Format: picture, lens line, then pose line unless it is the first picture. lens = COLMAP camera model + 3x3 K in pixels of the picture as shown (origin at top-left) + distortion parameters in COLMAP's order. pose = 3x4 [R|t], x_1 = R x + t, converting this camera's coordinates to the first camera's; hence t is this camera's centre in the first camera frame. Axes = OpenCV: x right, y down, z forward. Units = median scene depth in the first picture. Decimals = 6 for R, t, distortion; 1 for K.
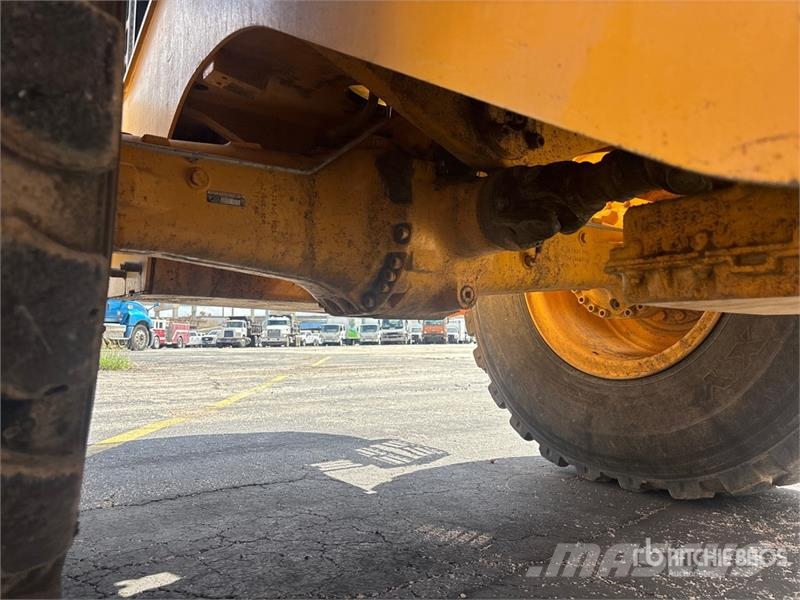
lens RADIAL K [[595.7, 0, 404.4], [0, 595.7, 302.2], [0, 0, 1]] dist [0.029803, -0.032151]
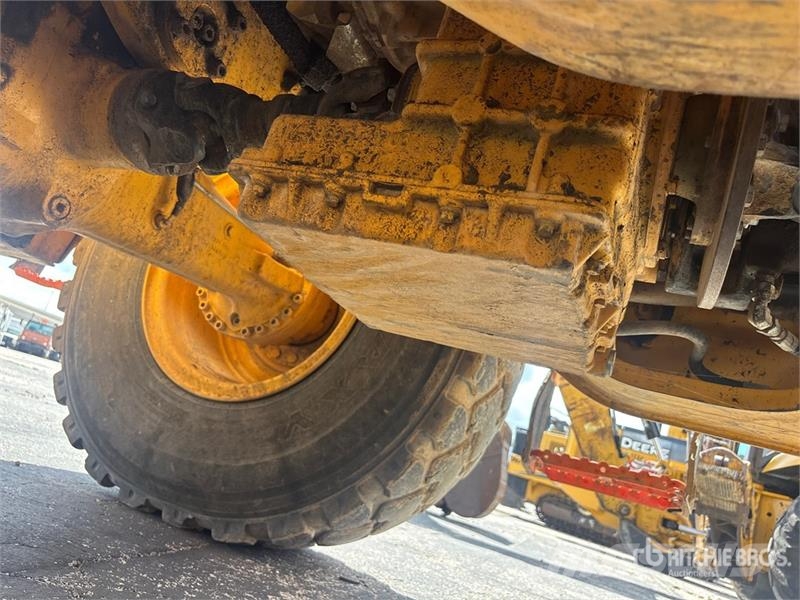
lens RADIAL K [[602.9, 0, 387.4], [0, 602.9, 302.7], [0, 0, 1]] dist [0.006966, -0.002328]
pose [[0.788570, 0.373142, 0.488797, 0.086816], [-0.319133, 0.927768, -0.193393, 0.095960], [-0.525654, -0.003487, 0.850691, 0.106654]]
